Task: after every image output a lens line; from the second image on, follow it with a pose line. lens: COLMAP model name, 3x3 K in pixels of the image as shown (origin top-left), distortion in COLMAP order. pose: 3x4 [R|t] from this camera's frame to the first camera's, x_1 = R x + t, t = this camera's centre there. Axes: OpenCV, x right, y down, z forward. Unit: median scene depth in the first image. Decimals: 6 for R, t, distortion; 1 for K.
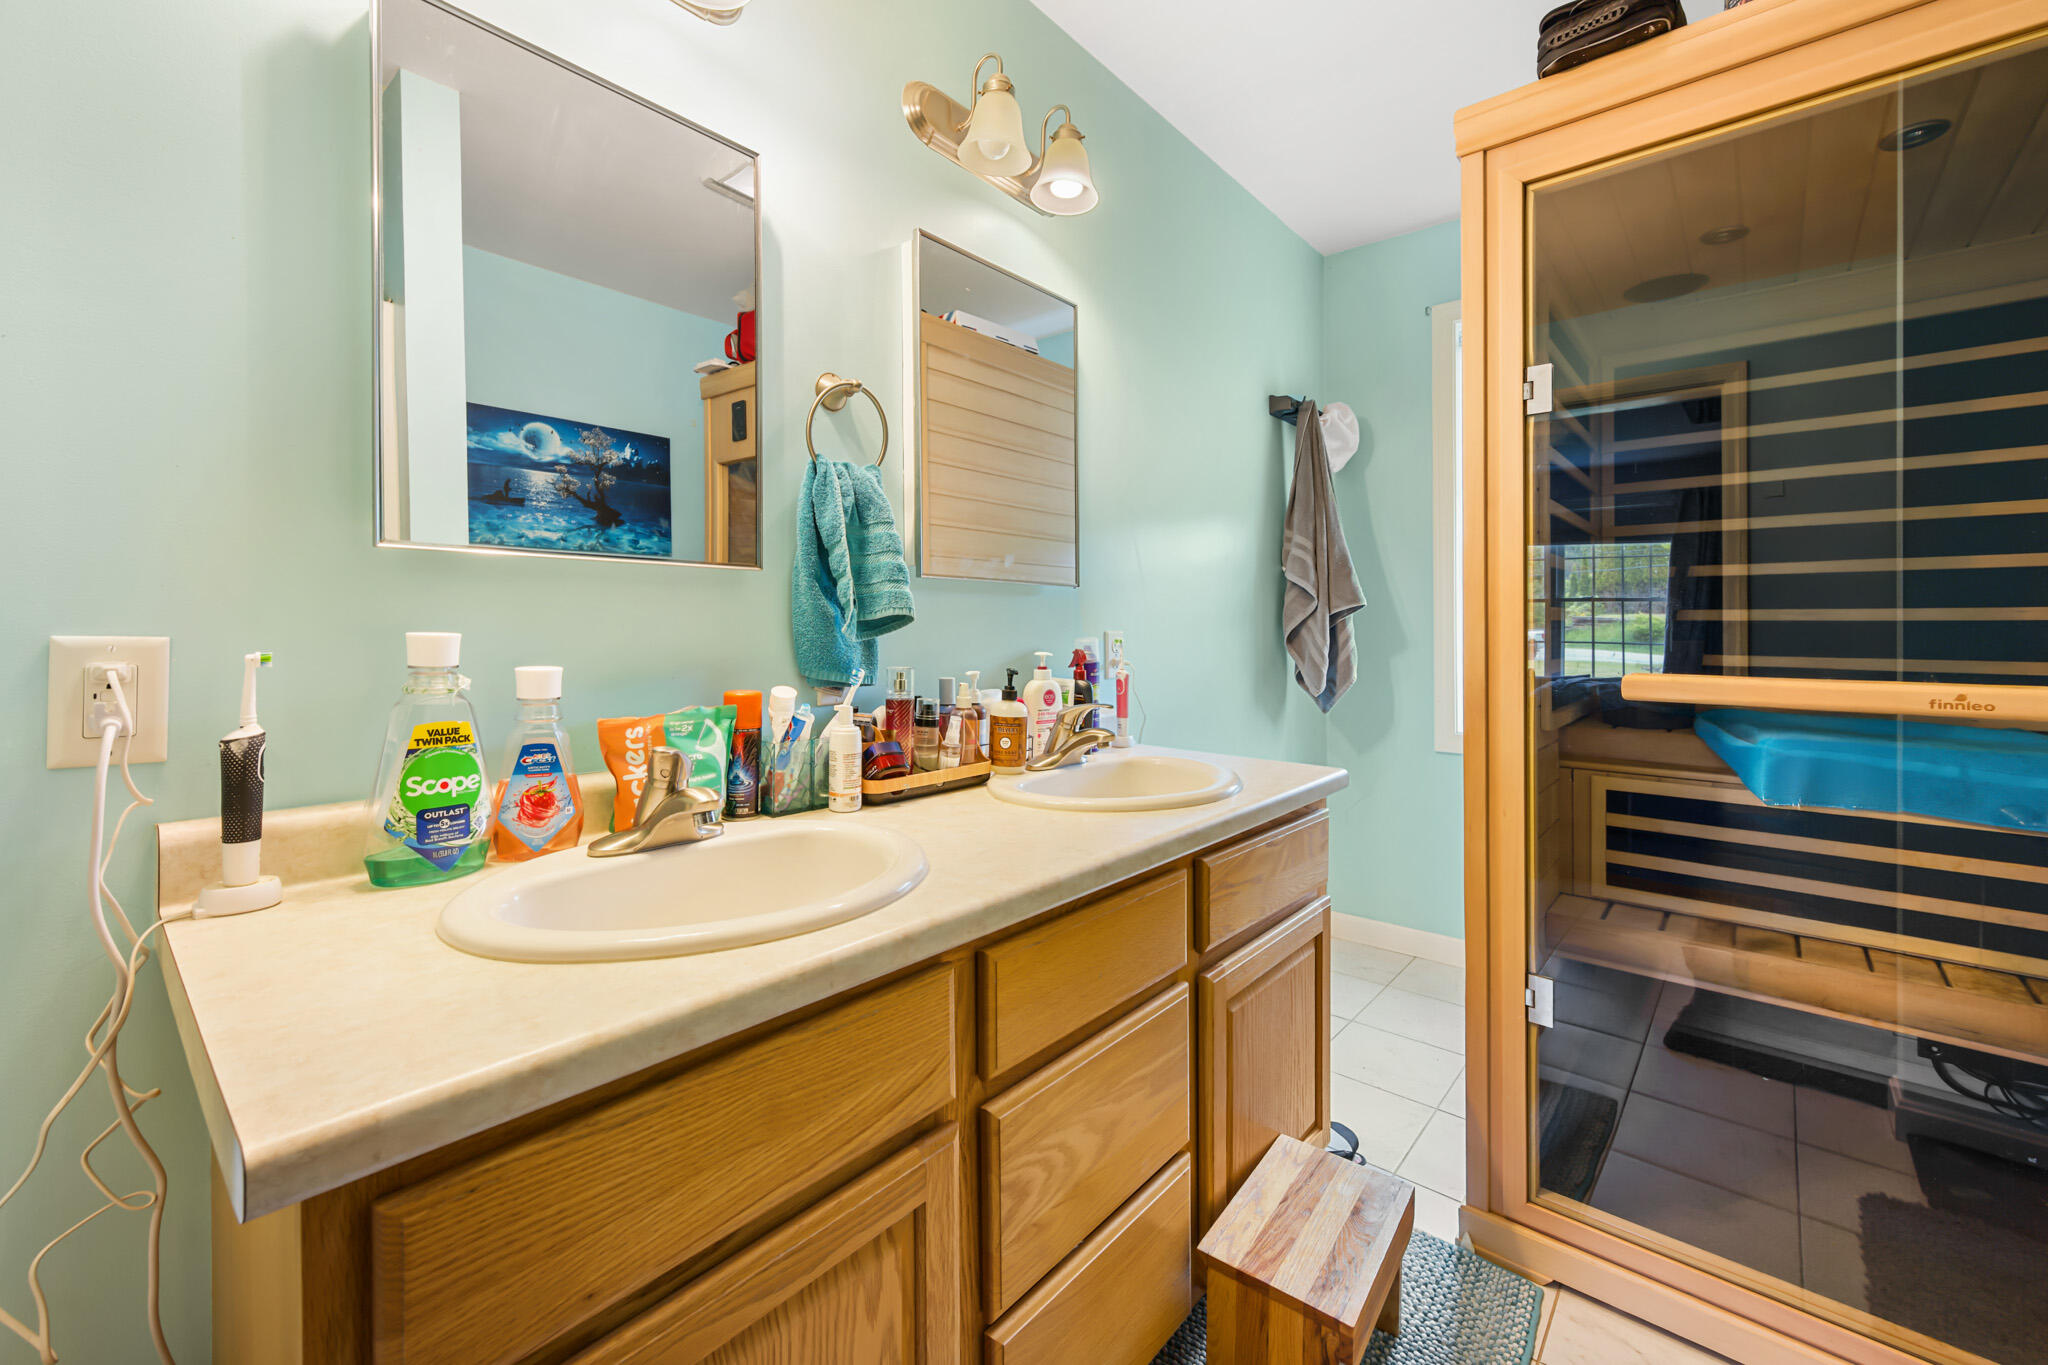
lens RADIAL K [[823.0, 0, 1019.3], [0, 823.0, 630.2], [0, 0, 1]] dist [-0.001608, -0.000051]
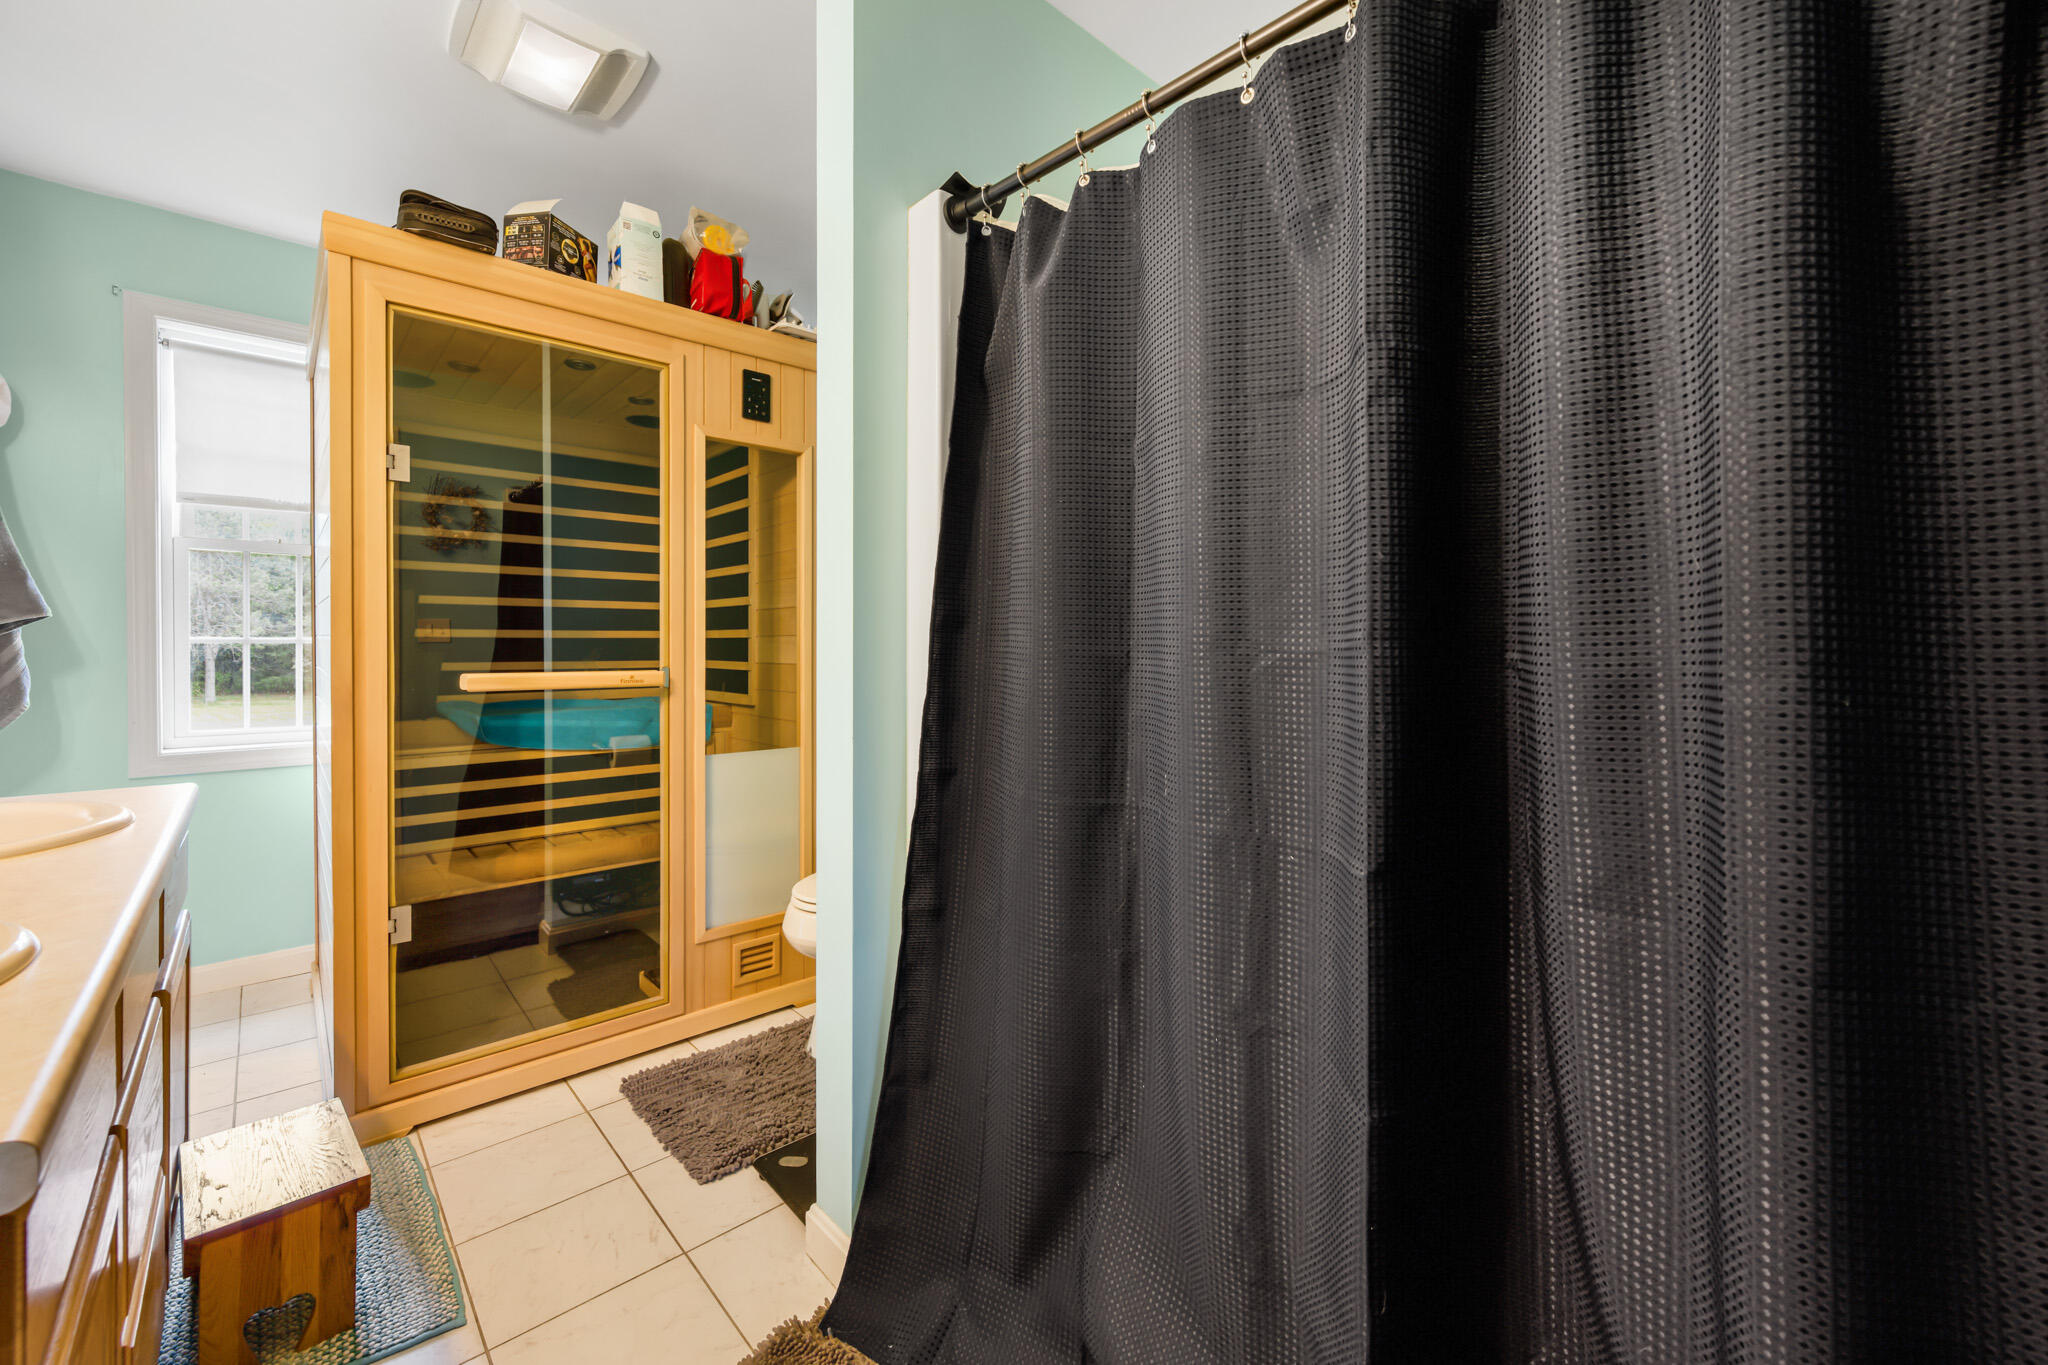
lens RADIAL K [[829.9, 0, 1027.1], [0, 829.9, 615.7], [0, 0, 1]] dist [-0.000342, 0.000035]
pose [[0.102238, 0.028551, 0.994350, -0.588652], [0.002975, 0.999575, -0.029007, -0.006373], [-0.994756, 0.005924, 0.102110, -0.140660]]
